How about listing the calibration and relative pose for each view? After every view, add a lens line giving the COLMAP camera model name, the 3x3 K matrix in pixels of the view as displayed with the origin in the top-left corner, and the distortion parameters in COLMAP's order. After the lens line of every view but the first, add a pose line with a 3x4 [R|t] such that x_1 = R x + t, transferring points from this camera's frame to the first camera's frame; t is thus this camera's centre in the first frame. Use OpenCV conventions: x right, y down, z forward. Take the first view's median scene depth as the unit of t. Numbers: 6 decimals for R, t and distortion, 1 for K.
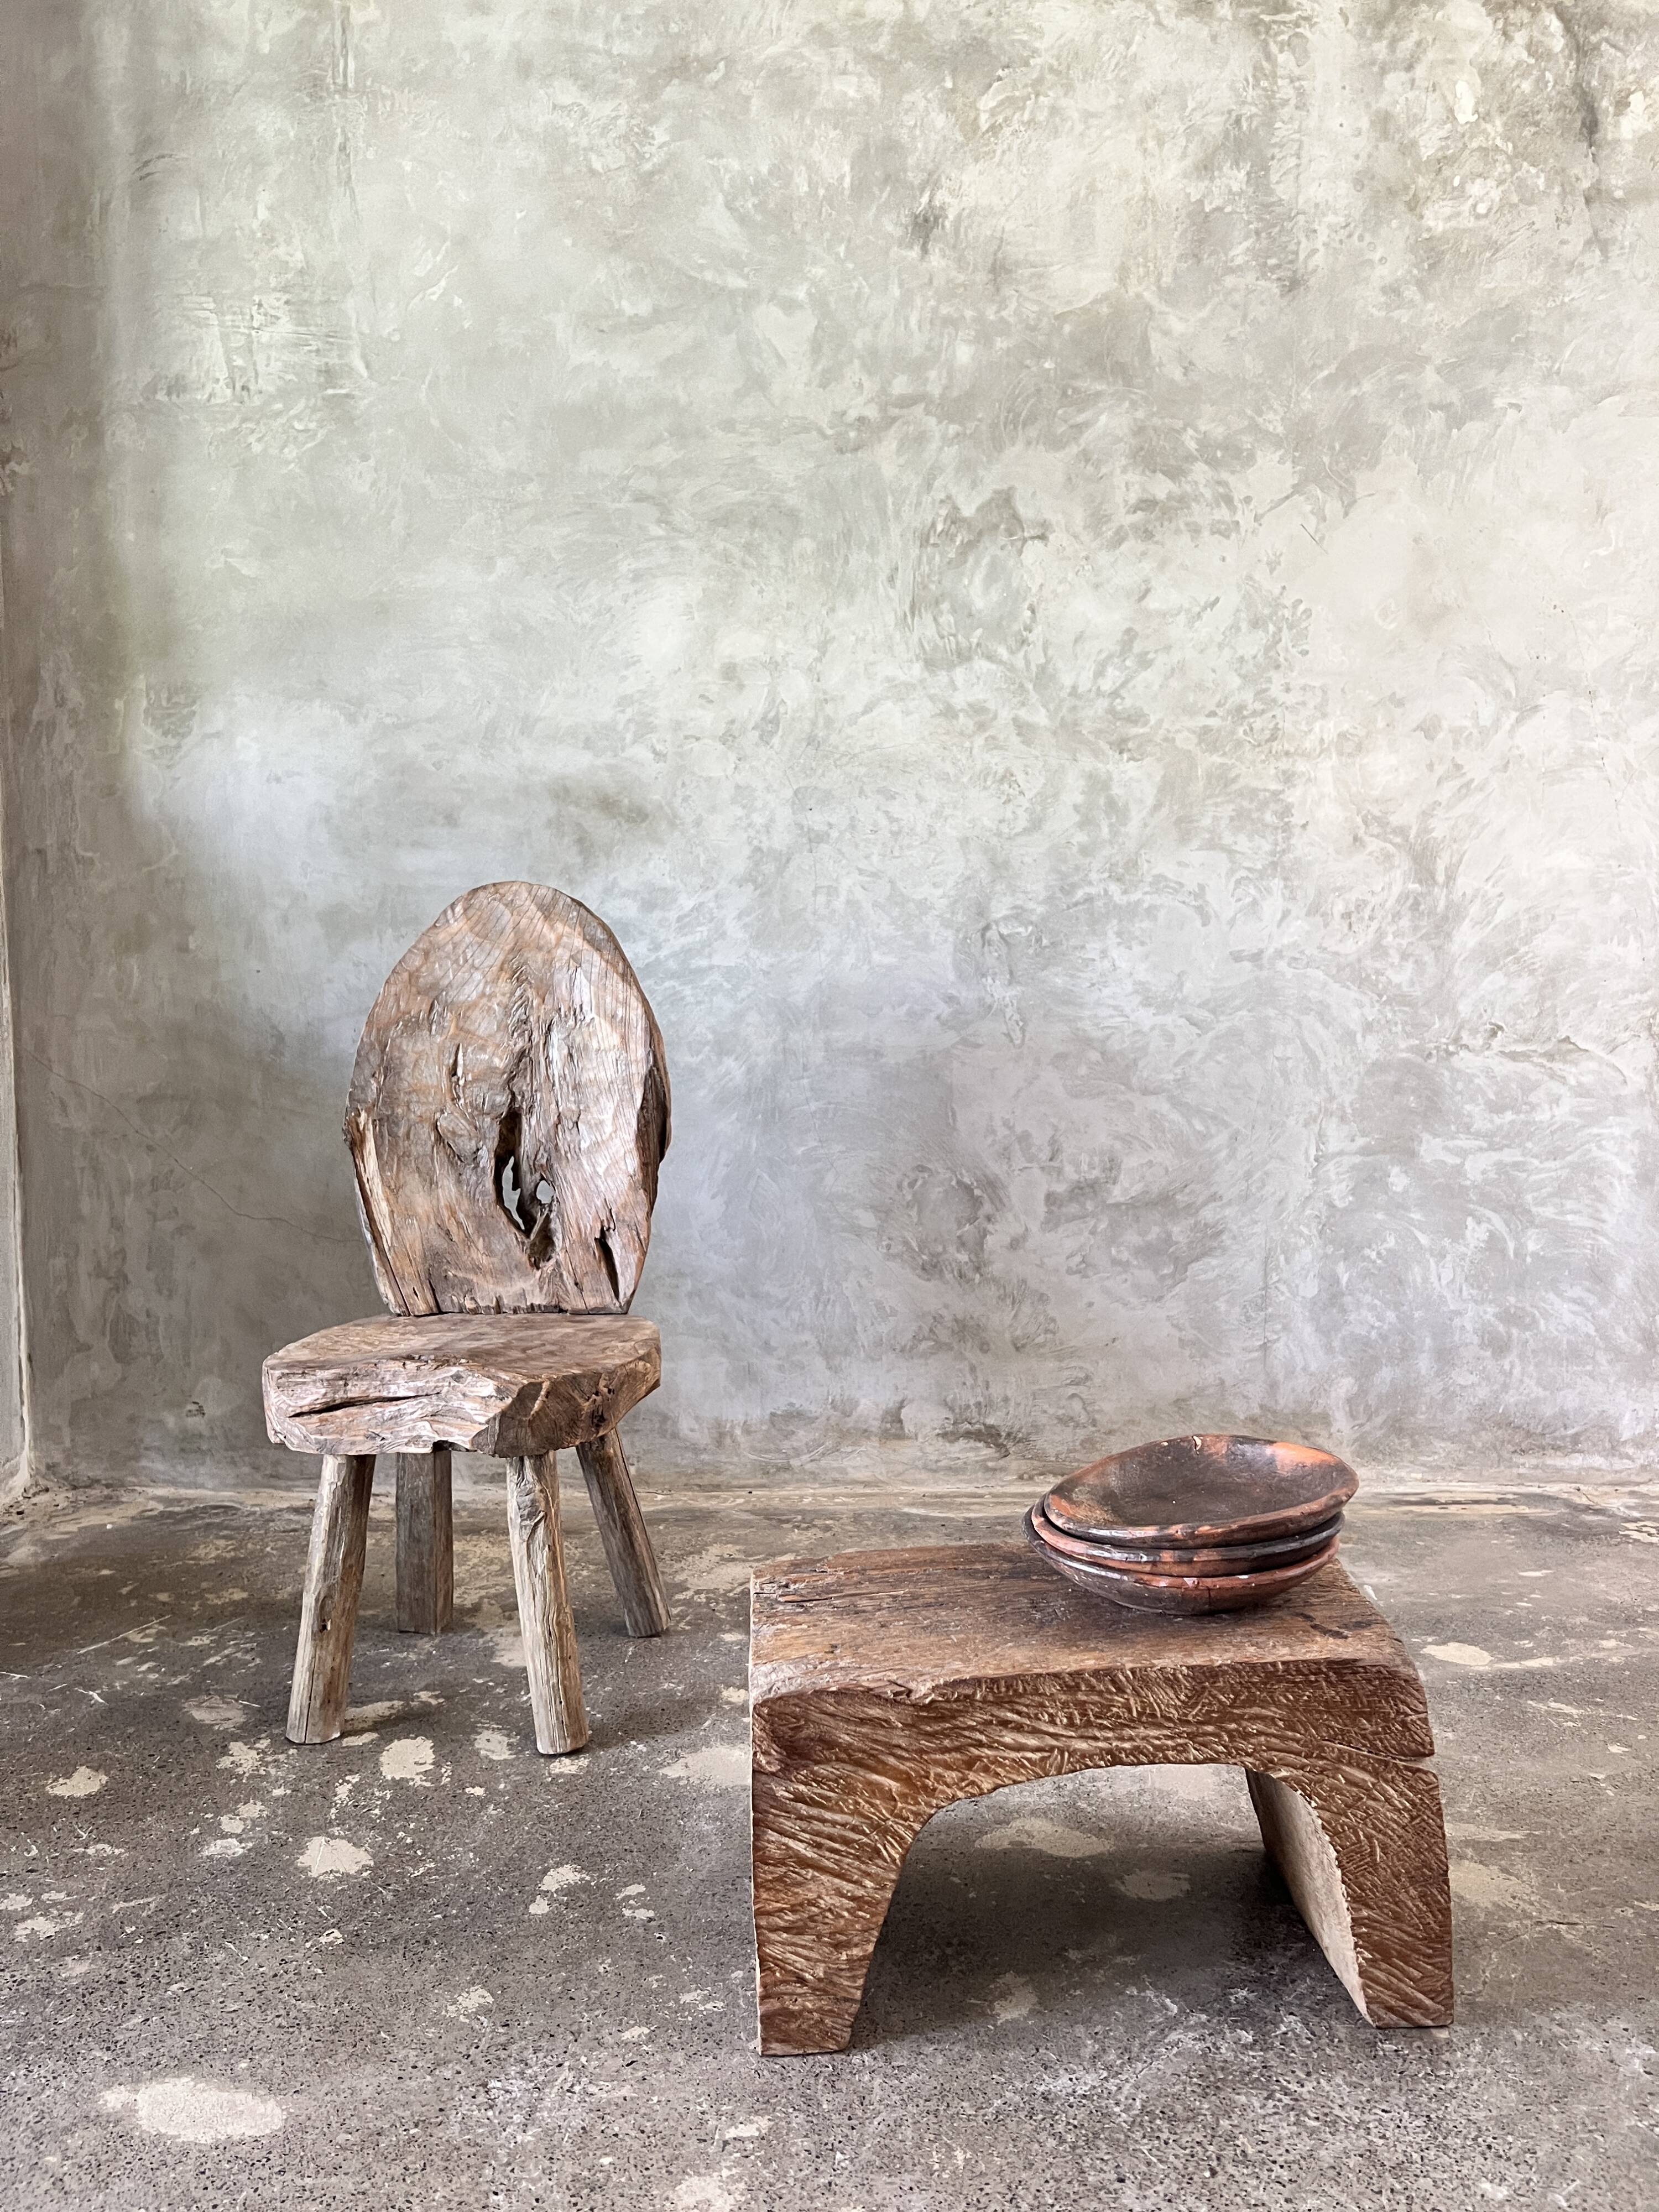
lens RADIAL K [[1676.4, 0, 842.7], [0, 1676.4, 1134.6], [0, 0, 1]] dist [0.028488, -0.037657]
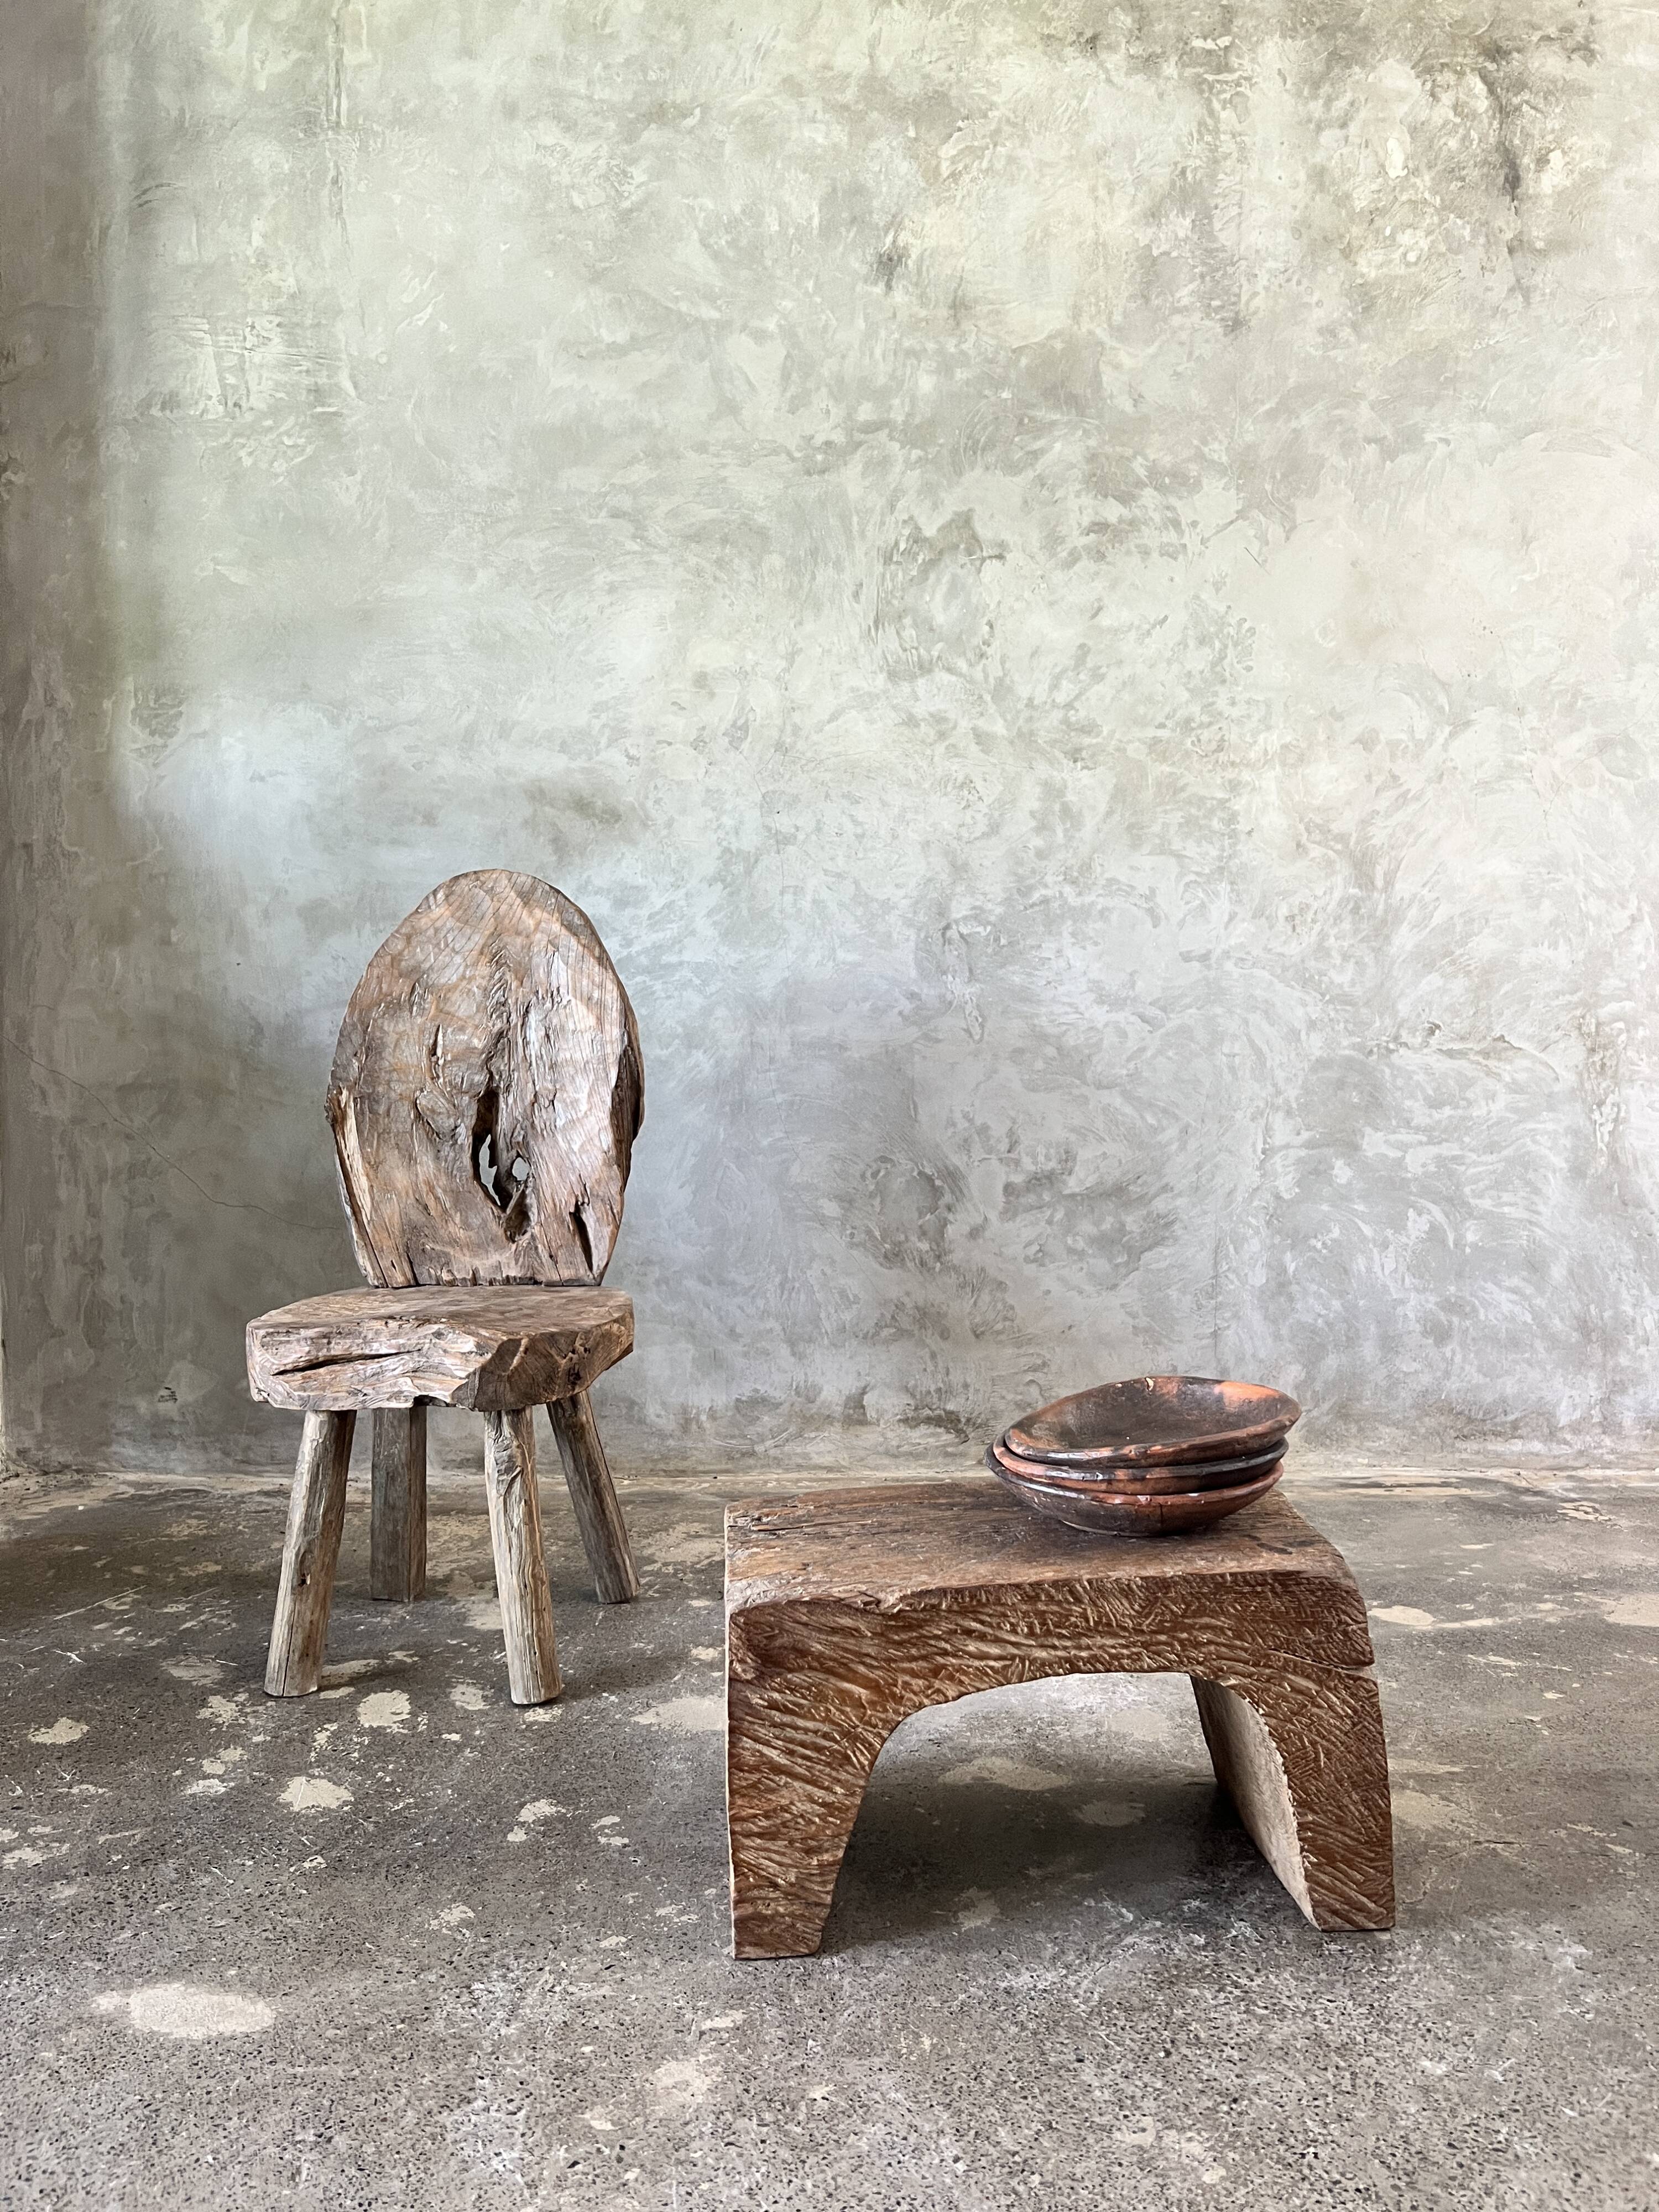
lens RADIAL K [[1676.4, 0, 842.2], [0, 1676.4, 1107.9], [0, 0, 1]] dist [0.028488, -0.037657]
pose [[0.999652, 0.004042, 0.026052, -0.005790], [-0.002949, 0.999119, -0.041860, 0.032925], [-0.026198, 0.041768, 0.998784, -0.031205]]
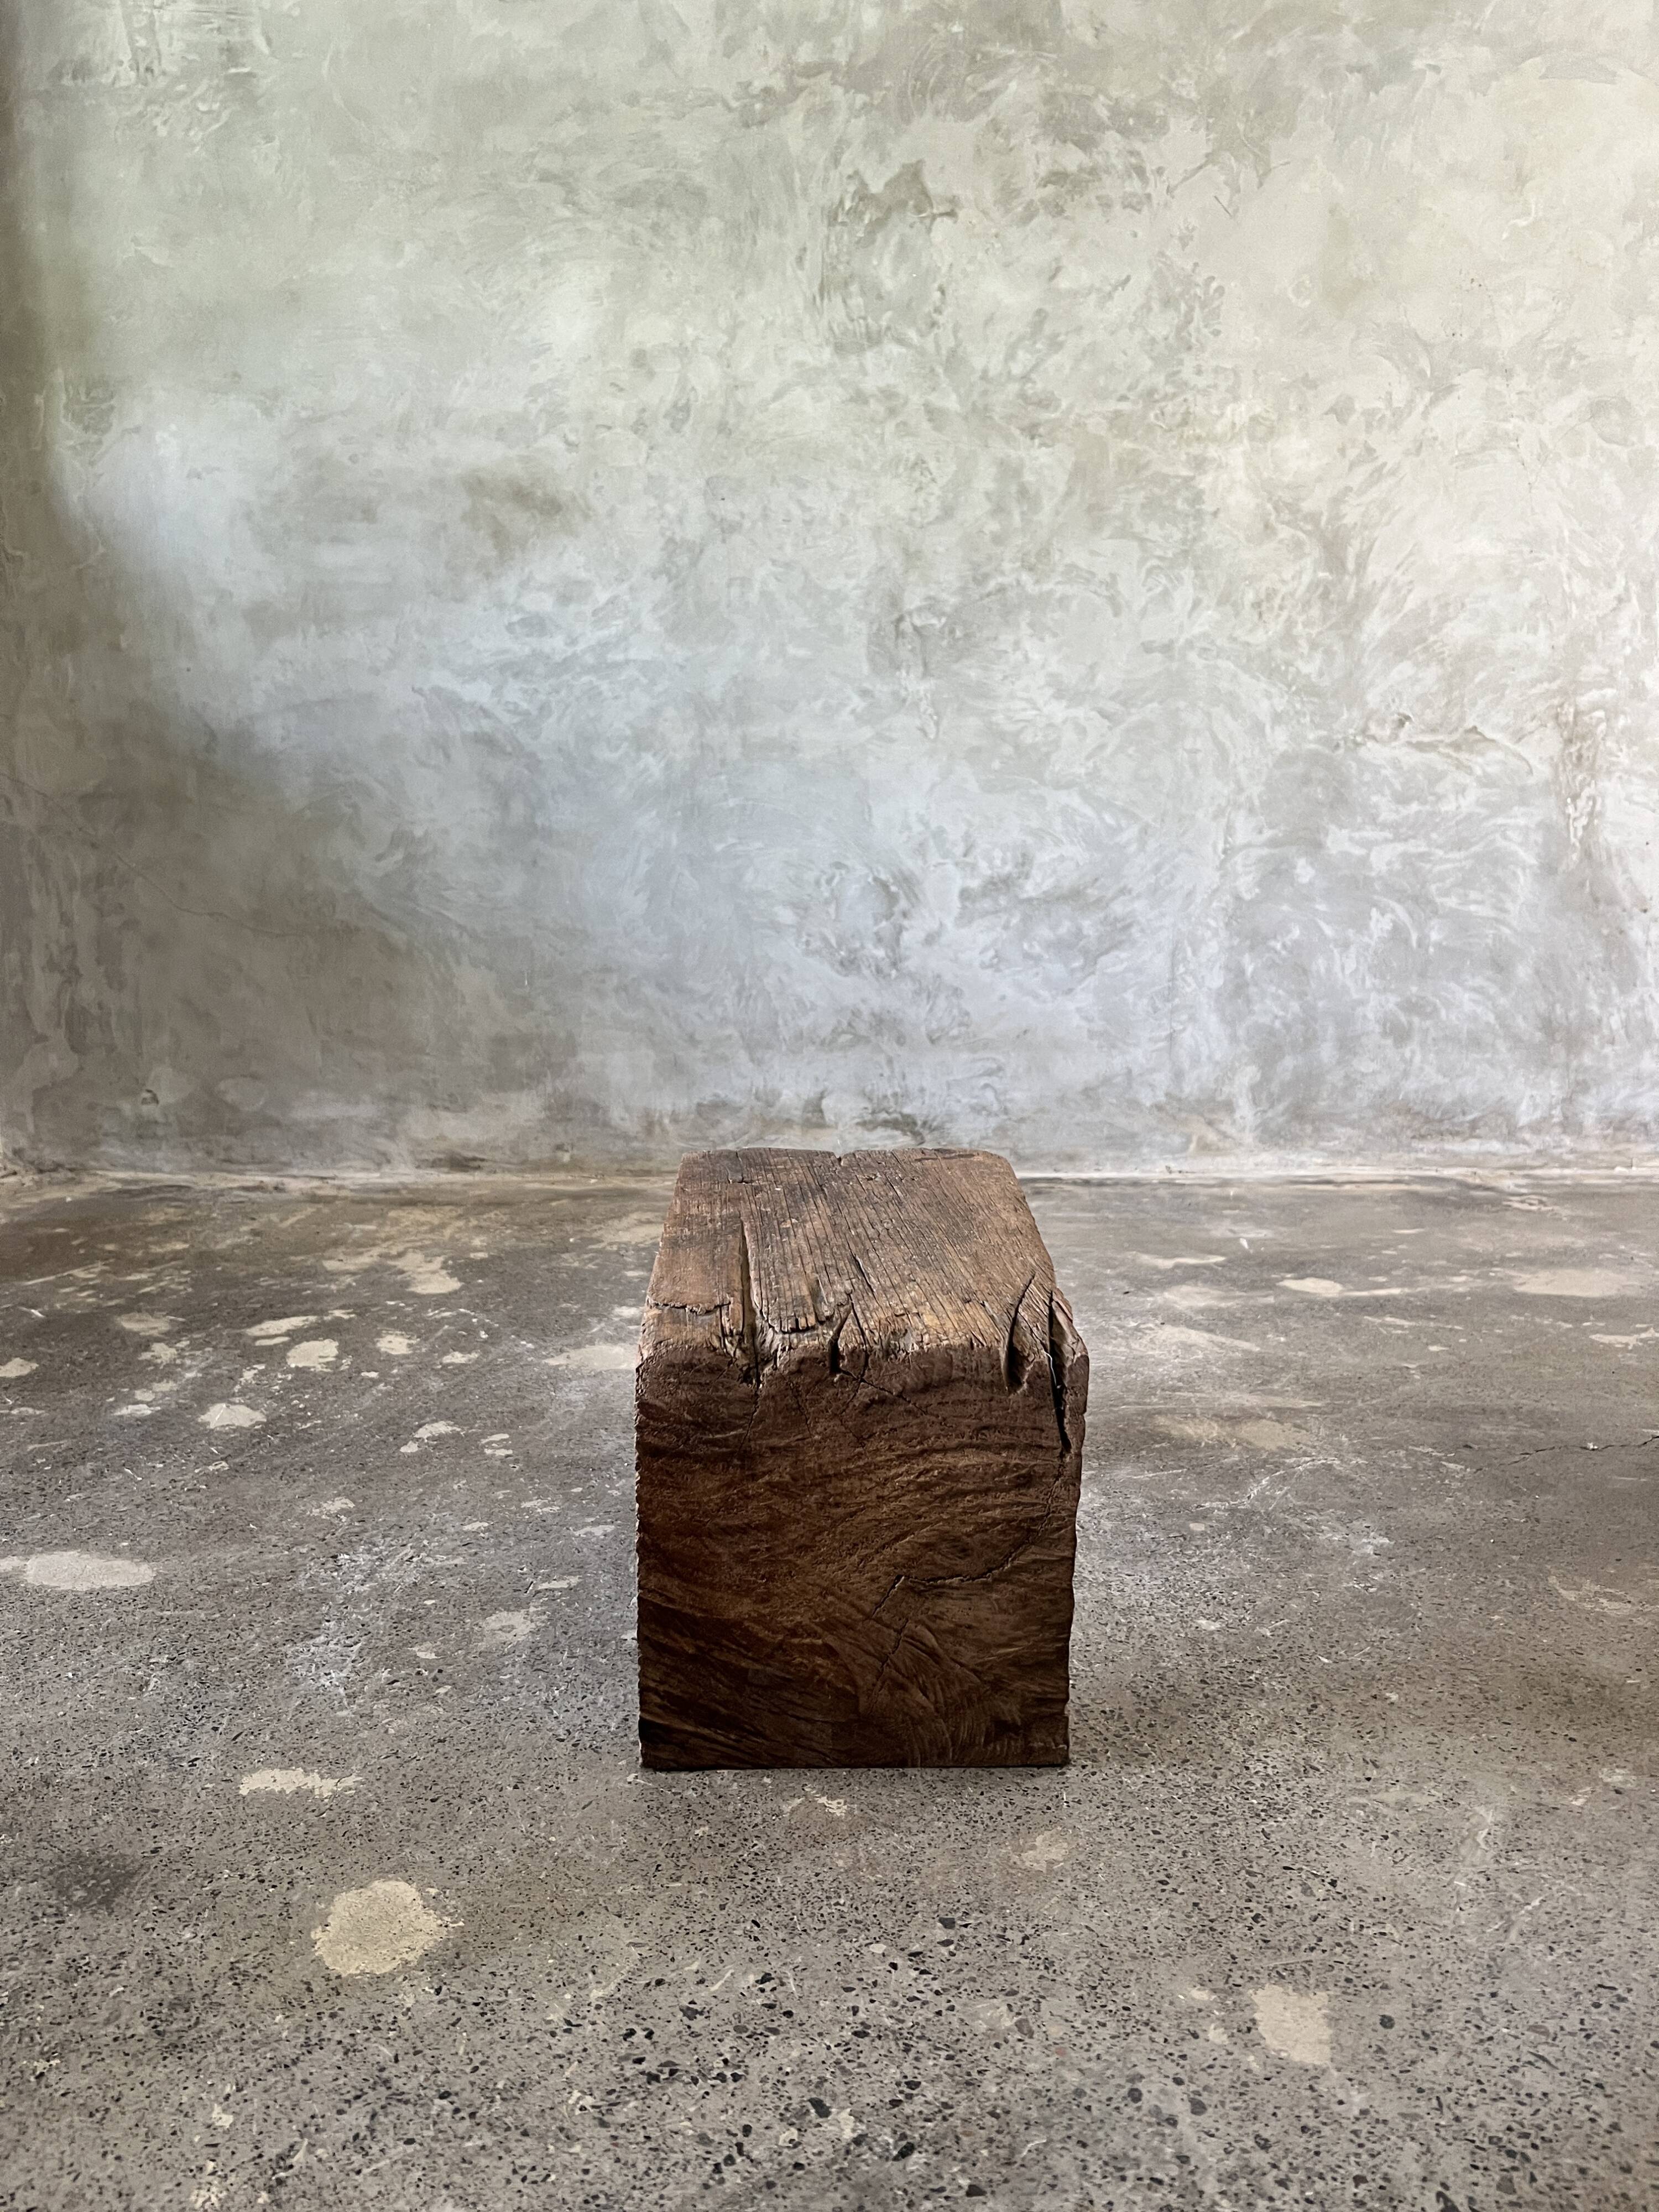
lens RADIAL K [[1676.4, 0, 844.9], [0, 1676.4, 1125.8], [0, 0, 1]] dist [0.028488, -0.037657]
pose [[0.999724, -0.003409, -0.023247, 0.077249], [0.005654, 0.995250, 0.097186, 0.083512], [0.022805, -0.097290, 0.994995, -0.042027]]
